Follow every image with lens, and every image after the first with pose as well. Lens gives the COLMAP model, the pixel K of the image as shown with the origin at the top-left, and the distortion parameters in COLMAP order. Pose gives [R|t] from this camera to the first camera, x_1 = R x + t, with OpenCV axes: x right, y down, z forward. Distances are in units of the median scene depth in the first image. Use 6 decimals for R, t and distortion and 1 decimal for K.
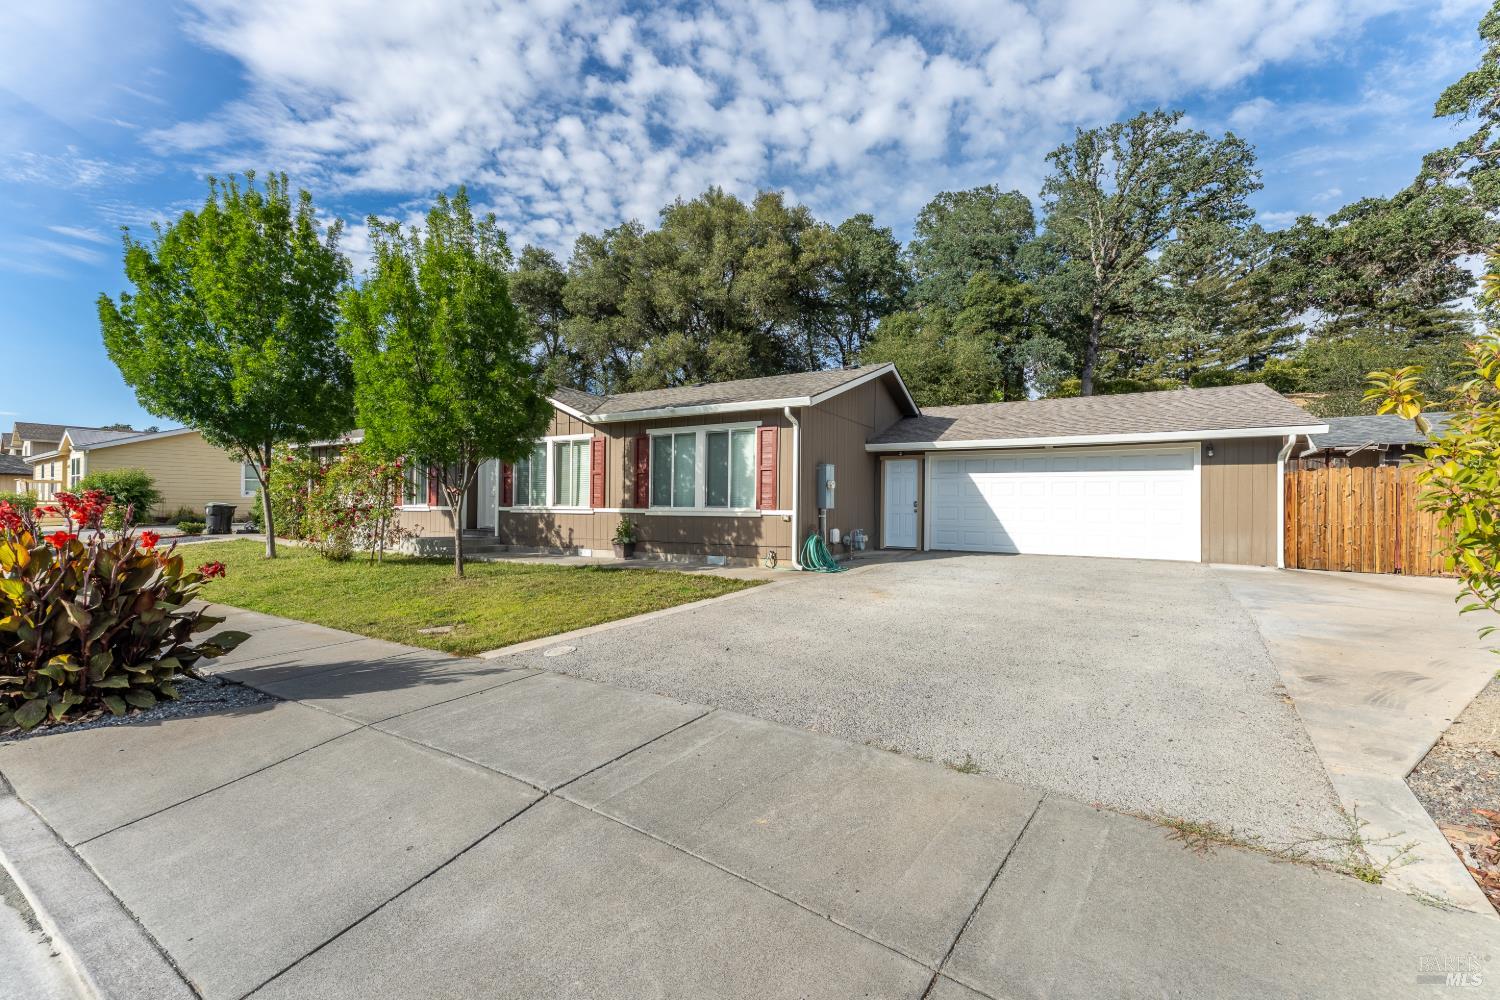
lens RADIAL K [[616.9, 0, 745.4], [0, 616.9, 494.0], [0, 0, 1]] dist [-0.004217, -0.000101]
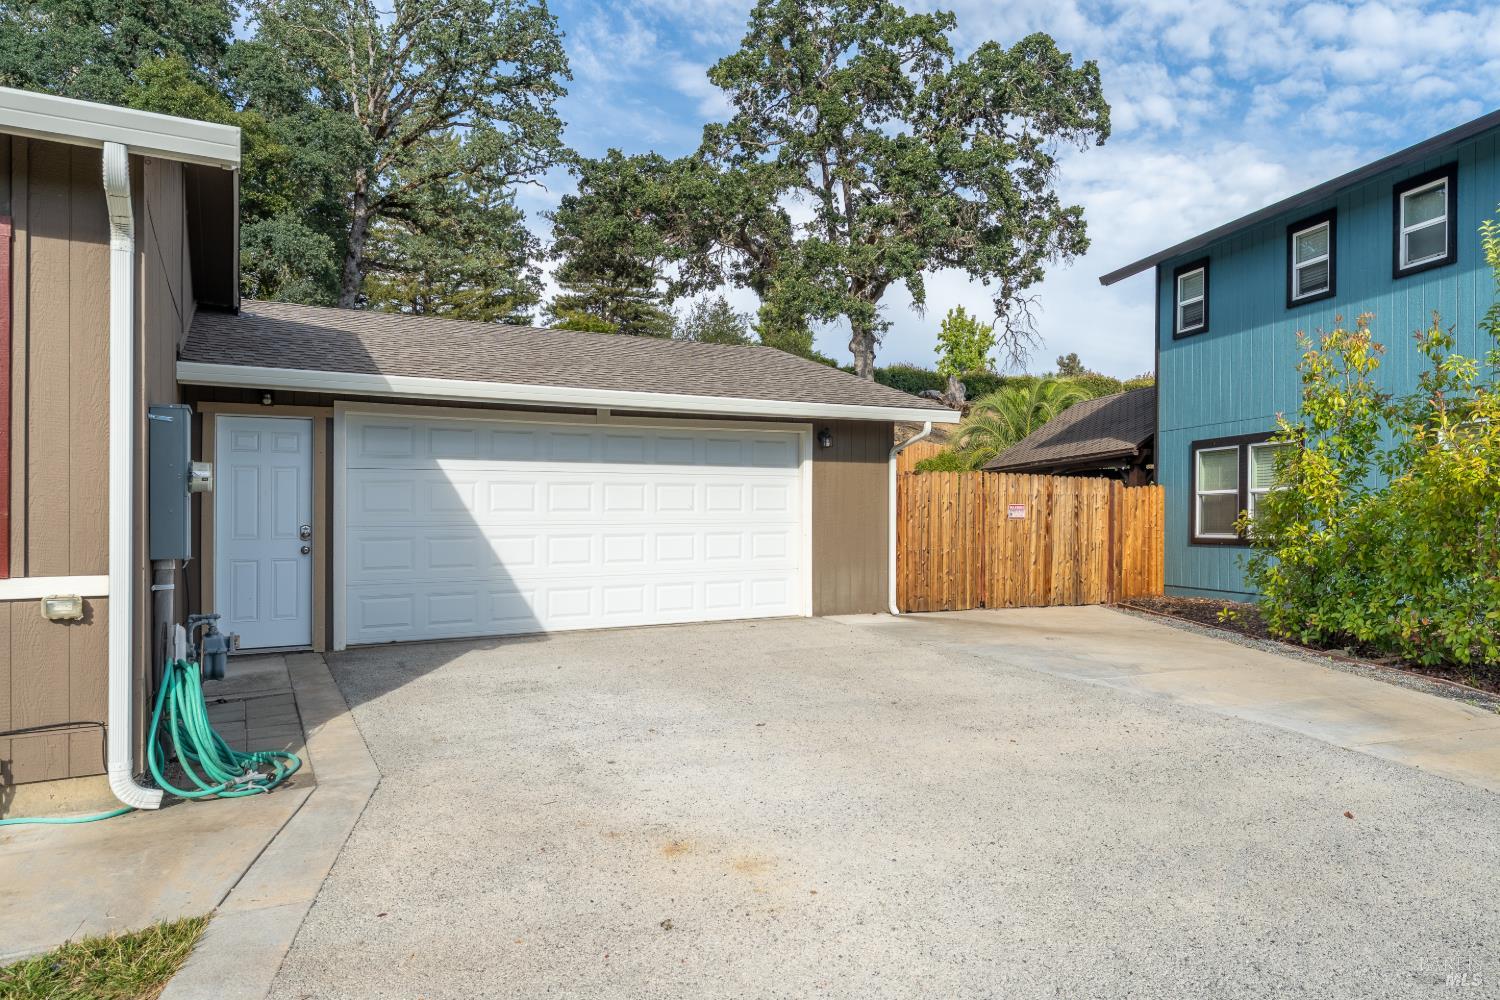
lens RADIAL K [[947.8, 0, 743.4], [0, 947.8, 510.6], [0, 0, 1]] dist [0.006930, 0.000778]
pose [[0.504790, -0.005507, 0.863225, -0.122327], [-0.000702, 0.999977, 0.006789, -0.002659], [-0.863242, -0.004033, 0.504774, 0.569050]]
